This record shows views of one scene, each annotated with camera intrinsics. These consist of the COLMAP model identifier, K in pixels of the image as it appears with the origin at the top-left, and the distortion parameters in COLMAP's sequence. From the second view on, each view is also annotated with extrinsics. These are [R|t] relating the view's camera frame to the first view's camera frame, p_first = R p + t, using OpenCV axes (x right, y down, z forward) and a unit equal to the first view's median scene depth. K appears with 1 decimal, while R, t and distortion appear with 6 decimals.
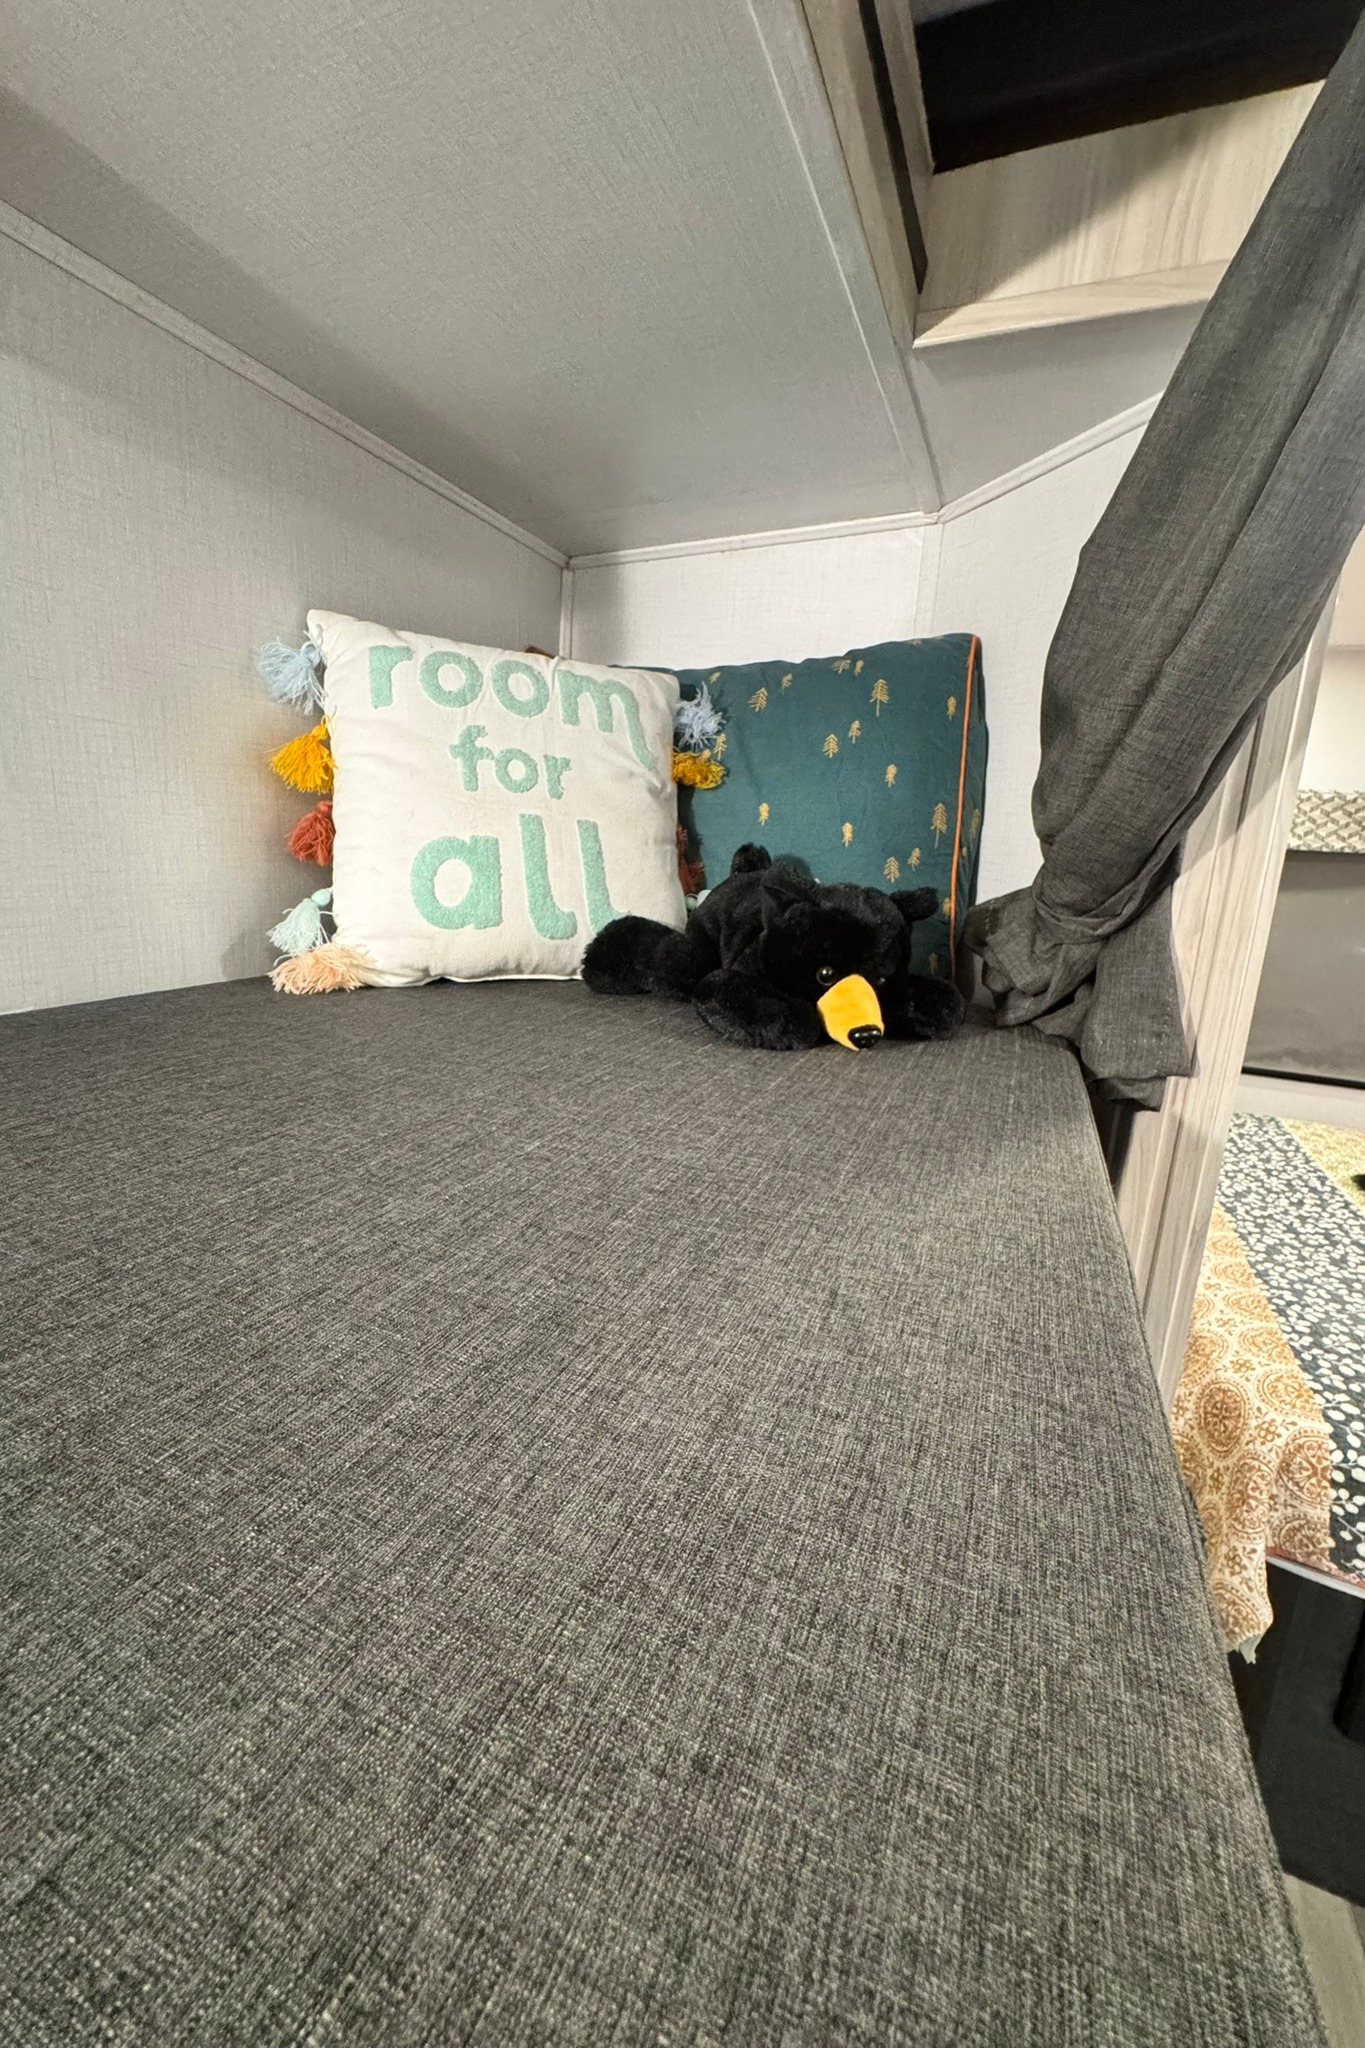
lens RADIAL K [[823.0, 0, 690.2], [0, 823.0, 1020.9], [0, 0, 1]] dist [-0.002069, 0.000249]
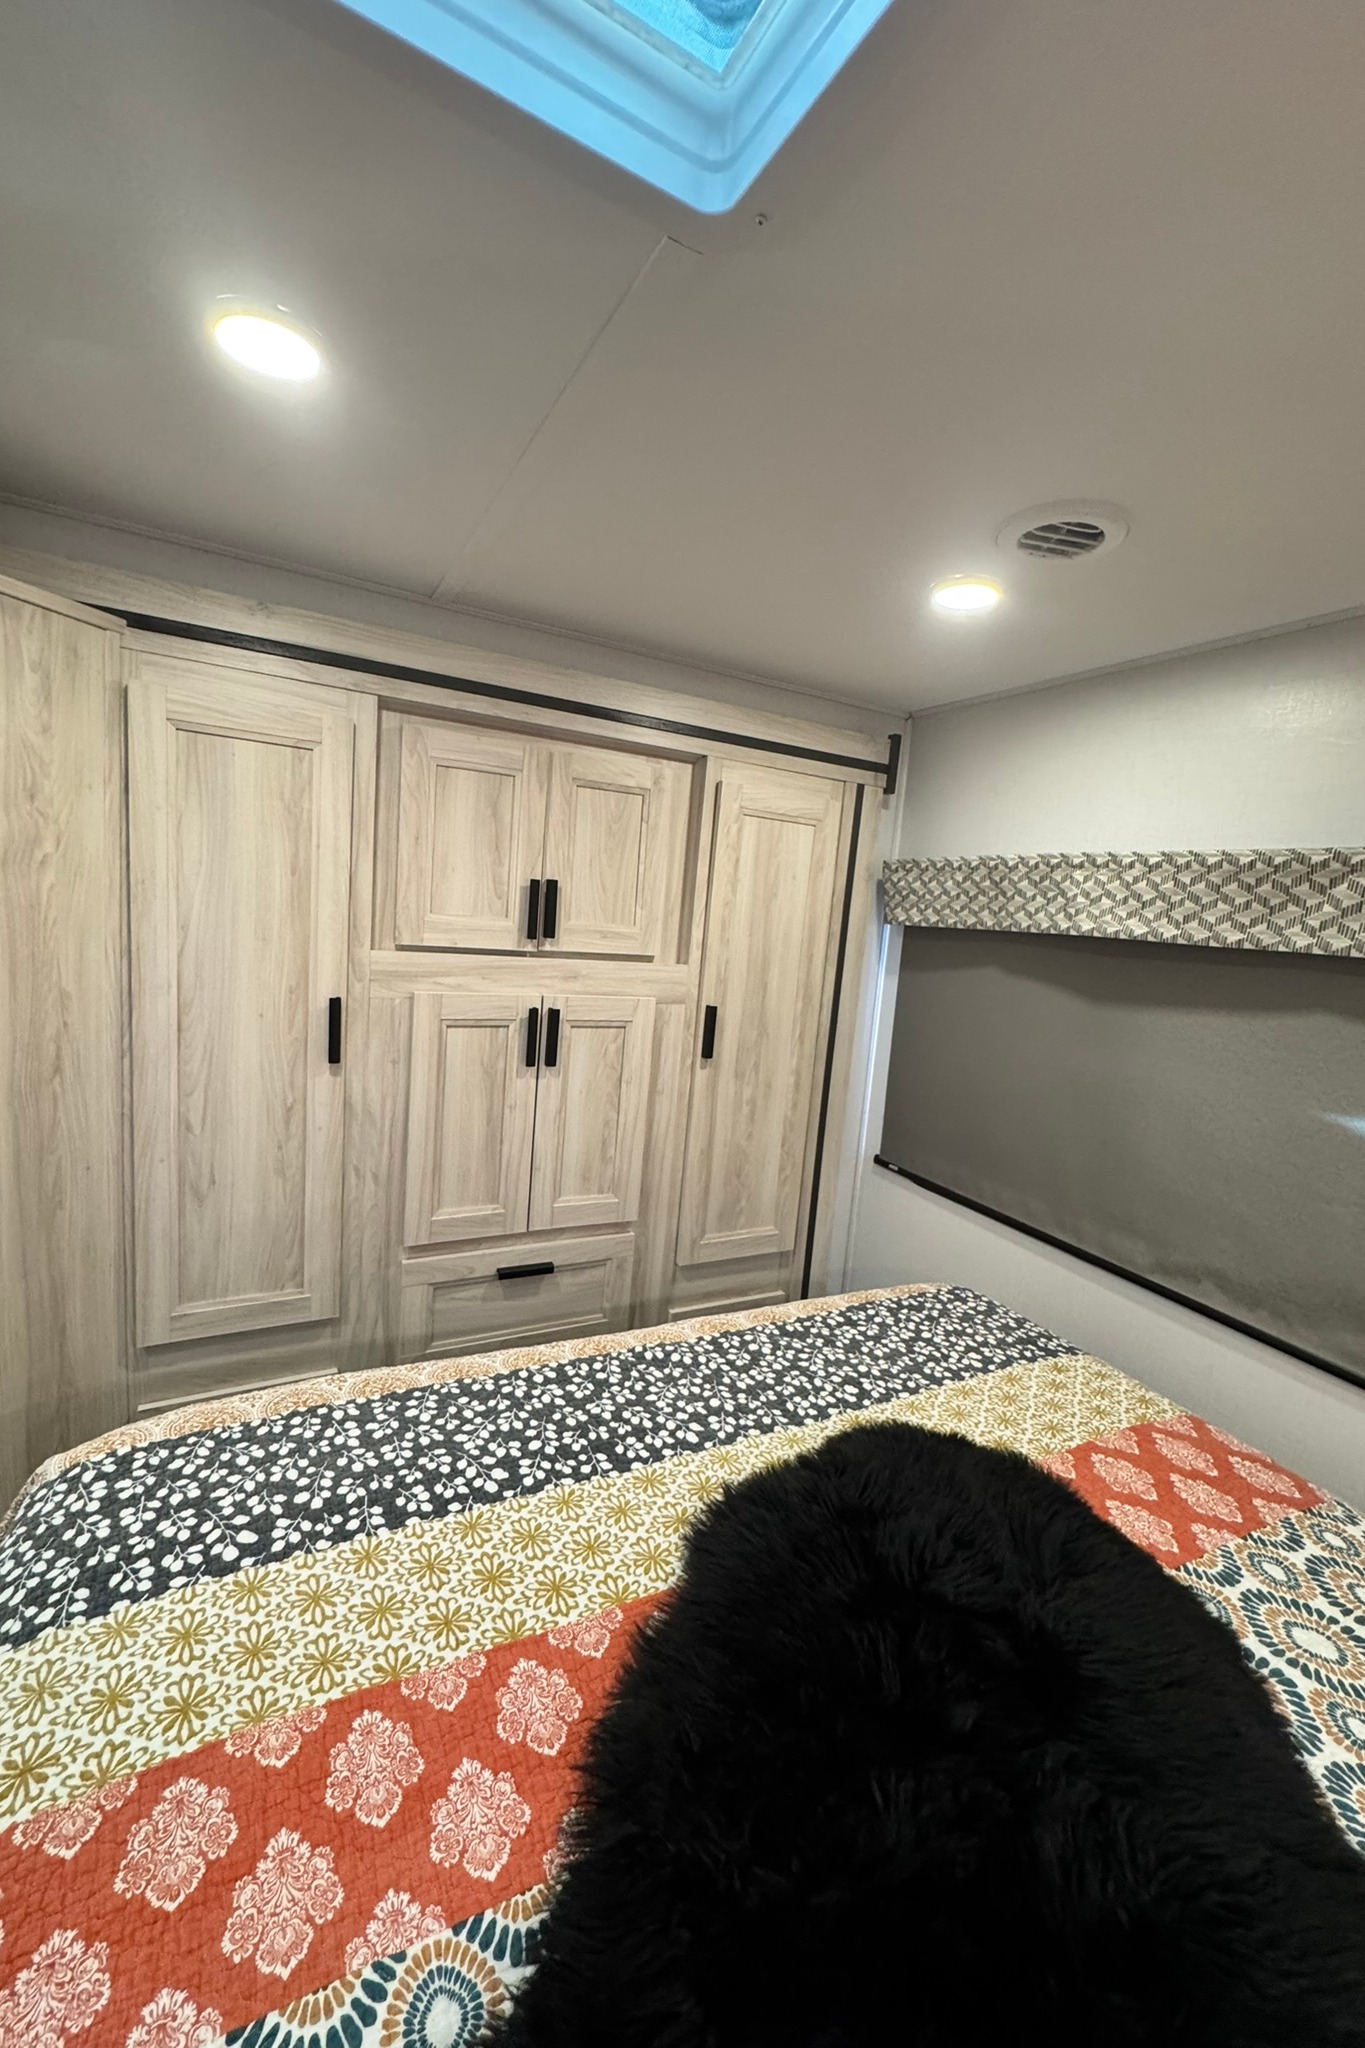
lens RADIAL K [[823.0, 0, 676.7], [0, 823.0, 1016.9], [0, 0, 1]] dist [-0.002069, 0.000249]
pose [[0.775190, 0.090868, -0.625159, 2.406502], [-0.180262, 0.980275, -0.081038, -0.084769], [0.605464, 0.175512, 0.776279, 0.786754]]
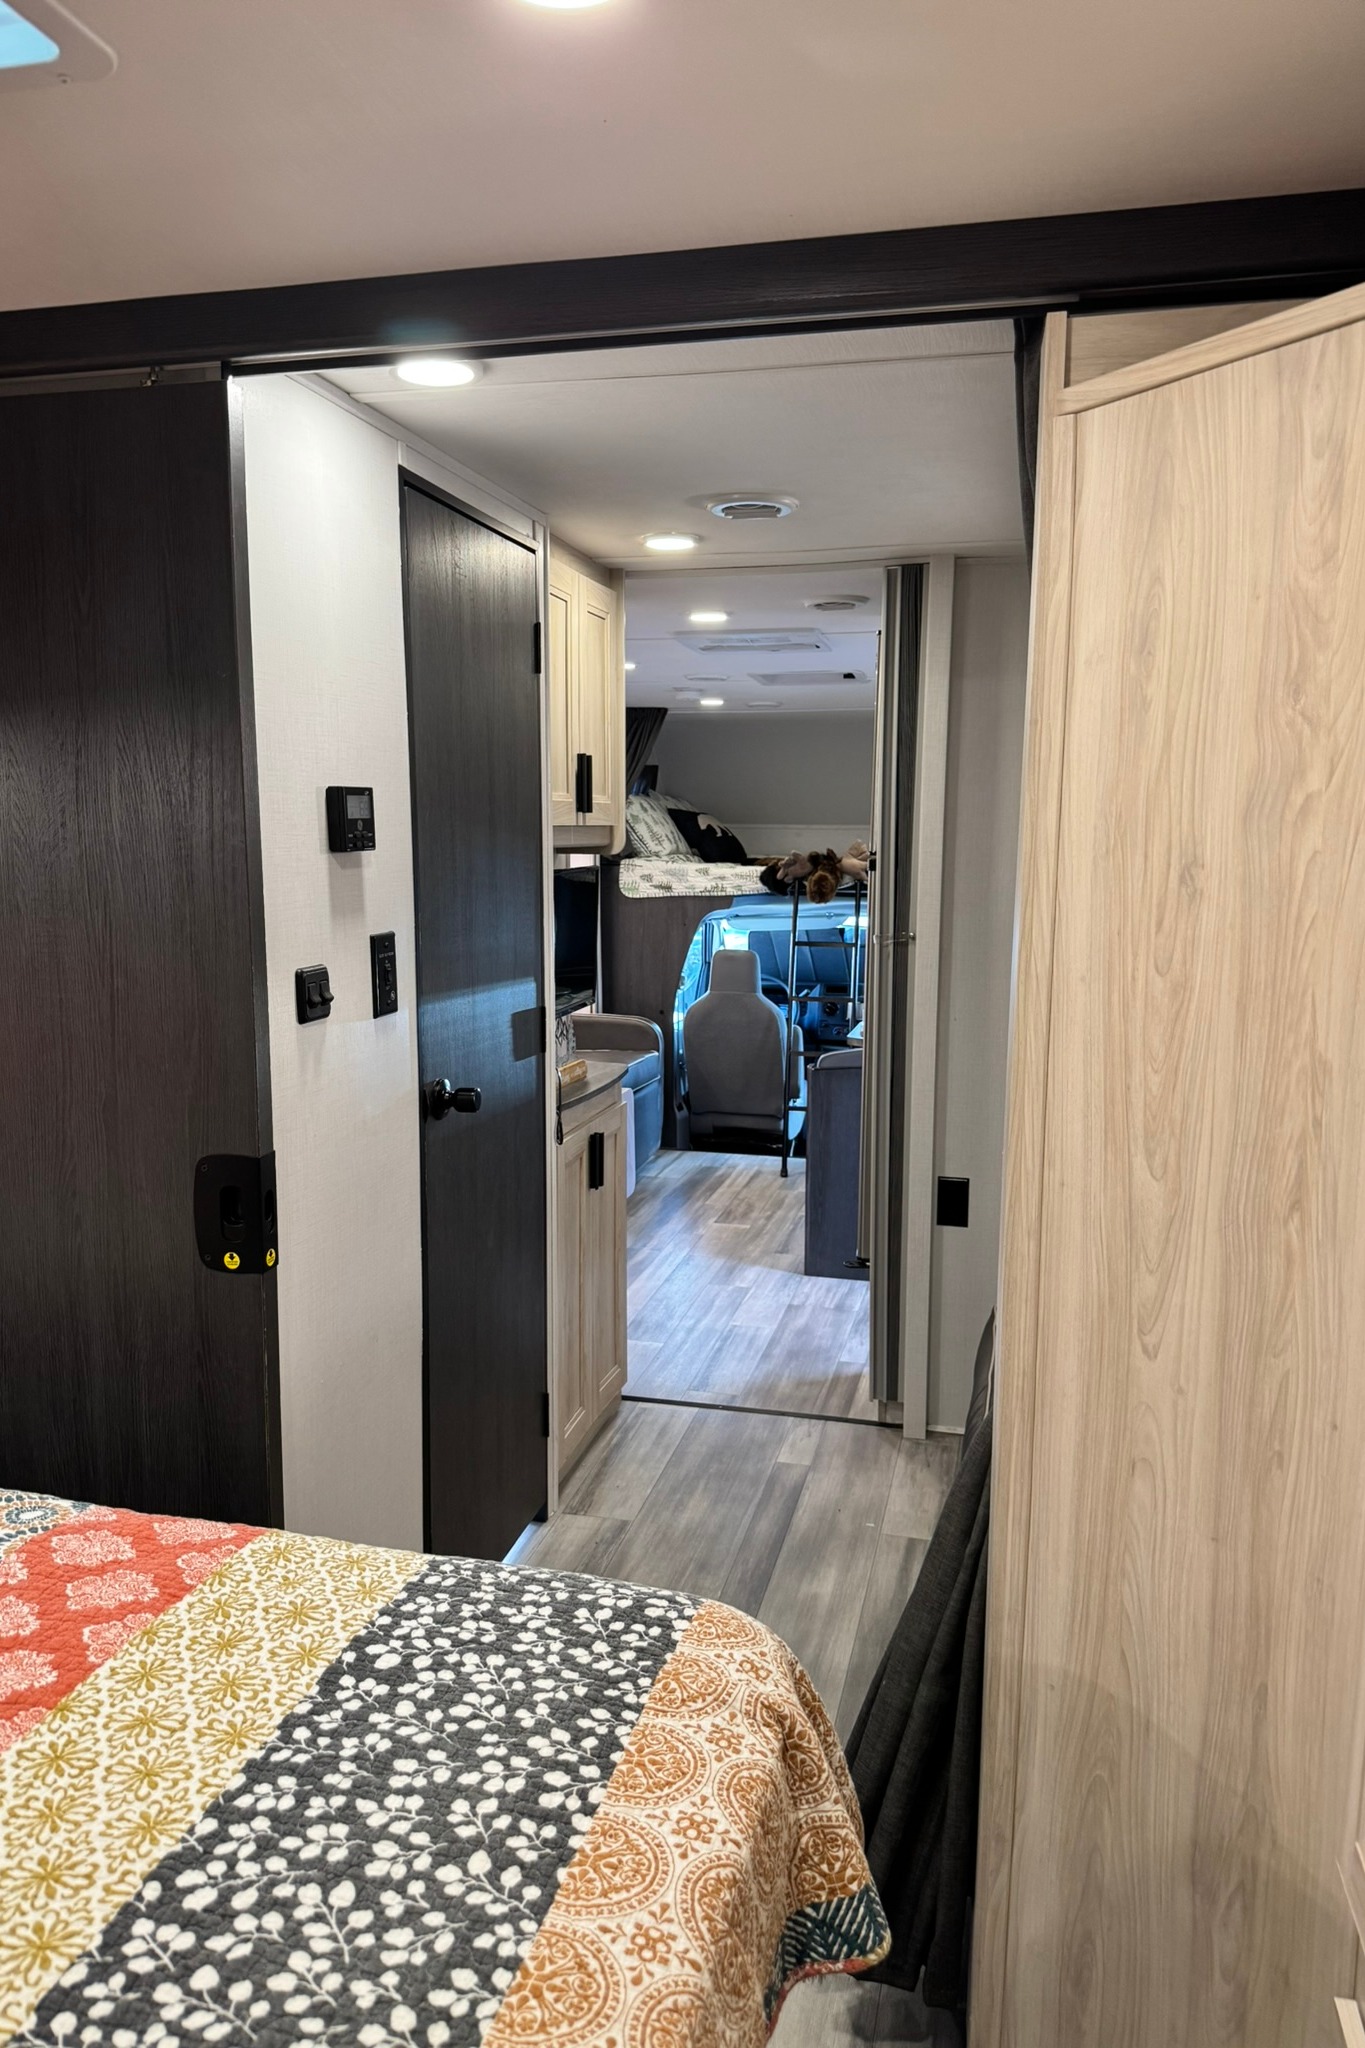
lens RADIAL K [[1473.7, 0, 683.2], [0, 1473.7, 1023.8], [0, 0, 1]] dist [0.006519, -0.016693]
pose [[-0.986147, -0.036093, -0.161901, 1.192163], [-0.091148, 0.933385, 0.347108, -0.596725], [0.138588, 0.357057, -0.923745, 2.806886]]
